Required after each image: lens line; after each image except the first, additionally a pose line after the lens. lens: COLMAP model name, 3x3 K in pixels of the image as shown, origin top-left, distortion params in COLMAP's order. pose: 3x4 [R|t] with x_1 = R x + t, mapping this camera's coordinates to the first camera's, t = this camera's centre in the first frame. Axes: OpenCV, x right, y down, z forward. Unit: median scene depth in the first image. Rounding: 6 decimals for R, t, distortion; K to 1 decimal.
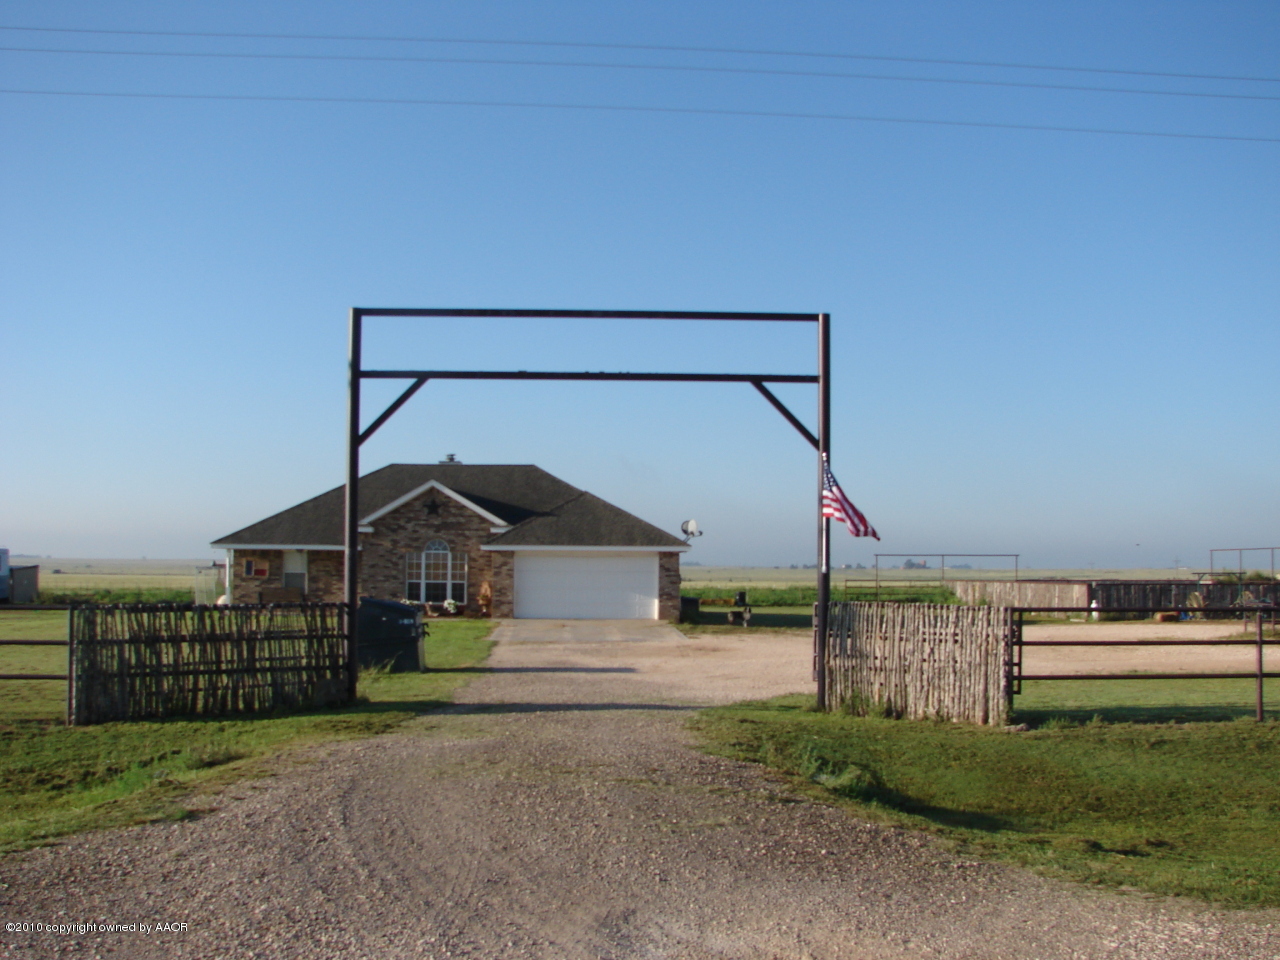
lens RADIAL K [[1495.0, 0, 640.0], [0, 1495.0, 480.0], [0, 0, 1]] dist [-0.189634, 0.304980]
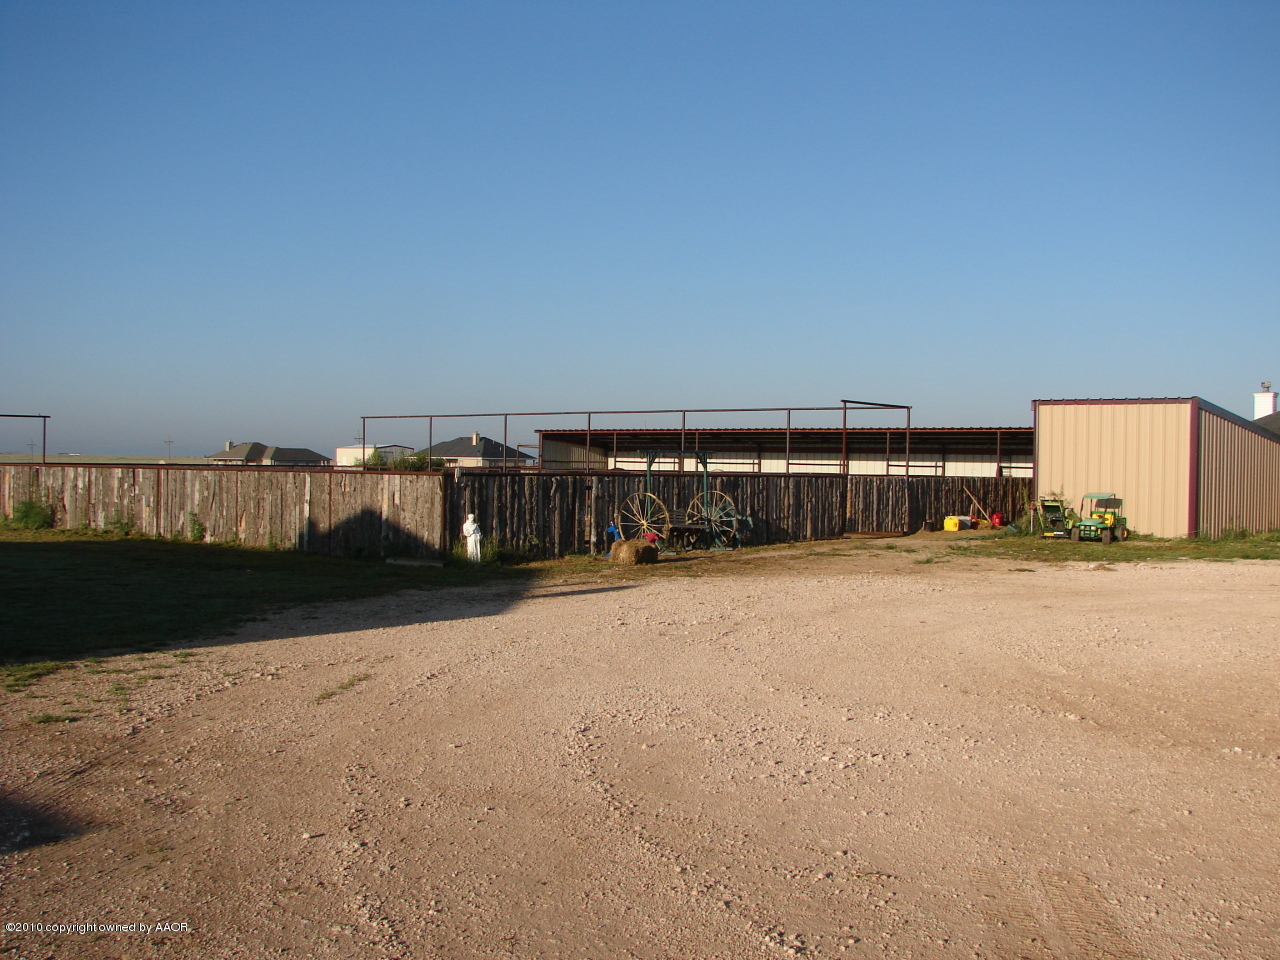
lens RADIAL K [[1495.0, 0, 640.0], [0, 1495.0, 480.0], [0, 0, 1]] dist [-0.189634, 0.304980]
pose [[0.671440, -0.003685, 0.741050, 0.035148], [-0.055791, 0.996898, 0.055507, 0.050181], [-0.738956, -0.078613, 0.669151, 0.738262]]
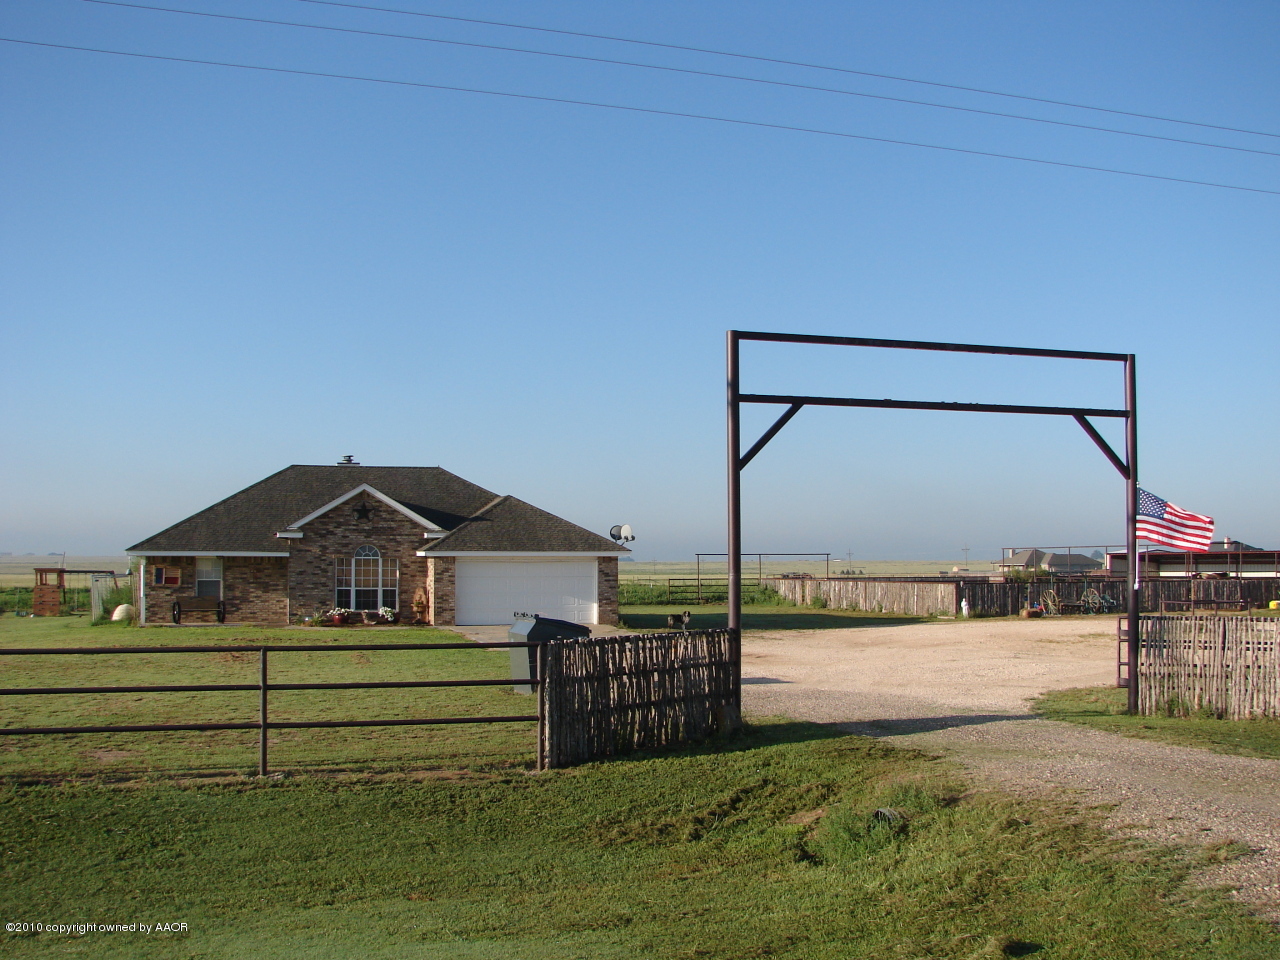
lens RADIAL K [[1495.0, 0, 640.0], [0, 1495.0, 480.0], [0, 0, 1]] dist [-0.189634, 0.304980]
pose [[0.958712, 0.008467, 0.284253, -0.246762], [-0.010555, 0.999927, 0.005815, -0.009819], [-0.284183, -0.008576, 0.958732, 0.027608]]
